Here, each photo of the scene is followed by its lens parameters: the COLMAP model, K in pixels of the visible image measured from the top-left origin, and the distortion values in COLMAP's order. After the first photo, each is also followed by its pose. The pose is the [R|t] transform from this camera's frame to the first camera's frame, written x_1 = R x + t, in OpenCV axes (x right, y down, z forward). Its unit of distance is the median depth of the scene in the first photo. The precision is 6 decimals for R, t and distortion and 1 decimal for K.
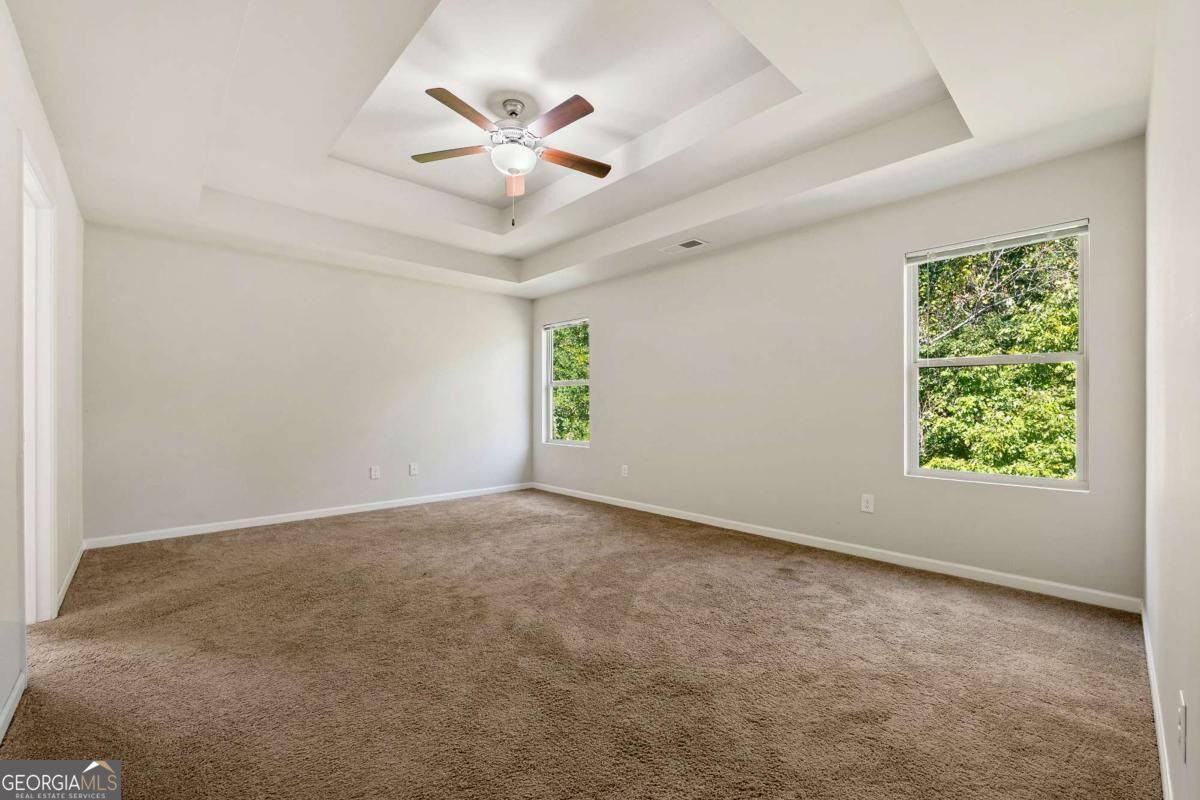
lens RADIAL K [[489.8, 0, 603.0], [0, 489.8, 403.5], [0, 0, 1]] dist [-0.013007, 0.001487]
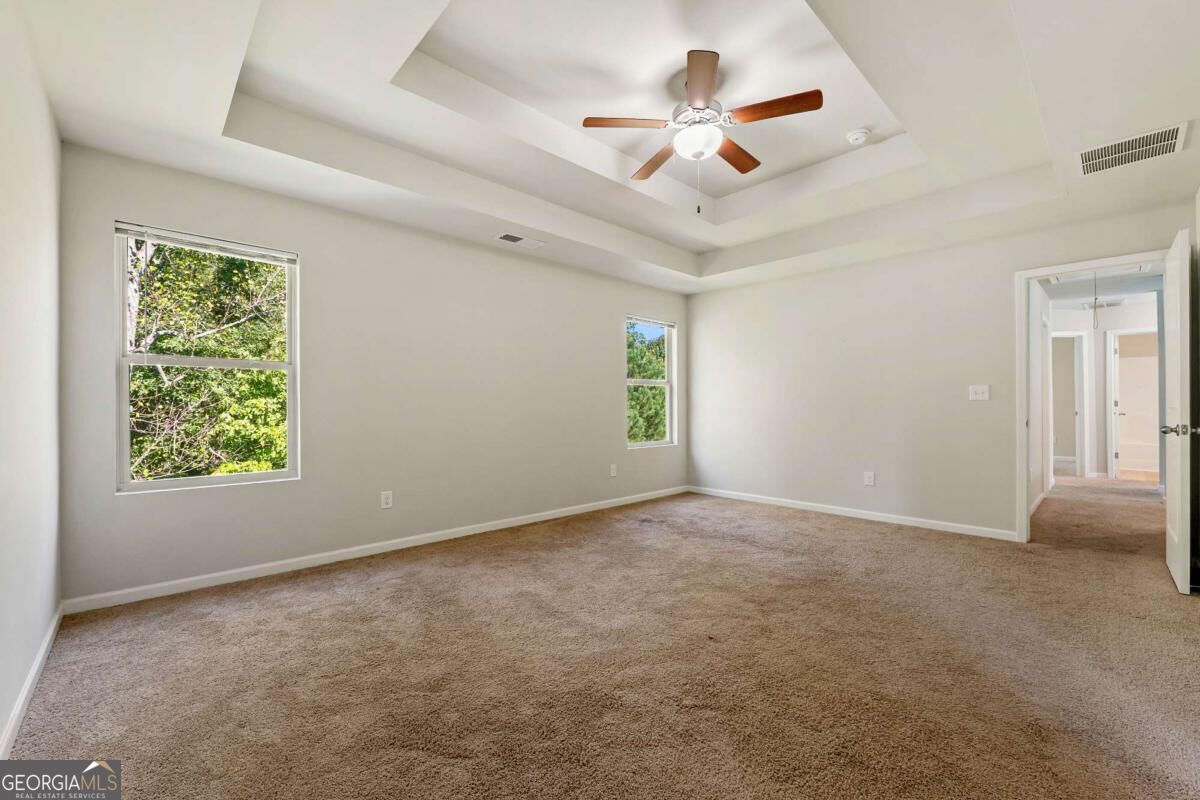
lens RADIAL K [[489.8, 0, 596.0], [0, 489.8, 401.6], [0, 0, 1]] dist [-0.013007, 0.001487]
pose [[0.003404, 0.010373, 0.999940, -0.509022], [-0.000355, 0.999946, -0.010371, 0.003327], [-0.999994, -0.000319, 0.003407, 0.544217]]
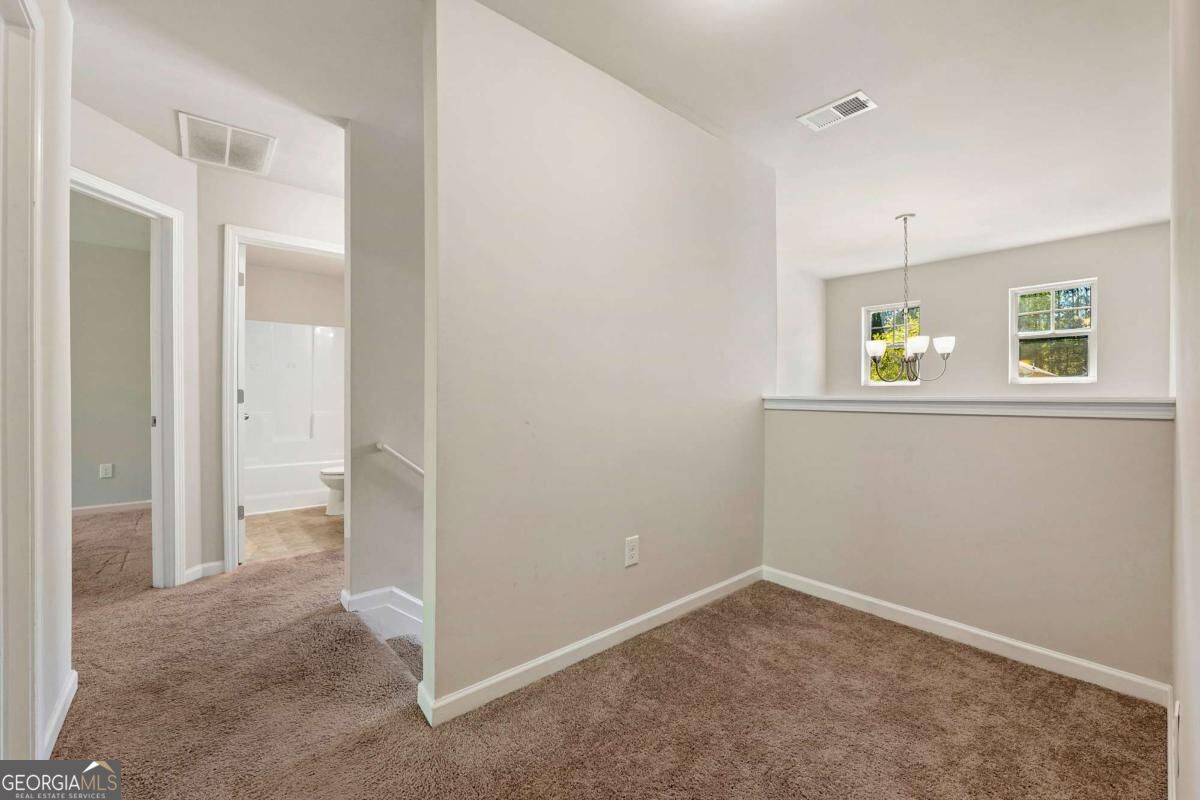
lens RADIAL K [[489.8, 0, 604.3], [0, 489.8, 402.0], [0, 0, 1]] dist [-0.013007, 0.001487]
pose [[-0.998430, -0.011522, 0.054823, -0.168683], [-0.010881, 0.999869, 0.011969, -0.002126], [-0.054954, 0.011354, -0.998424, 0.204482]]
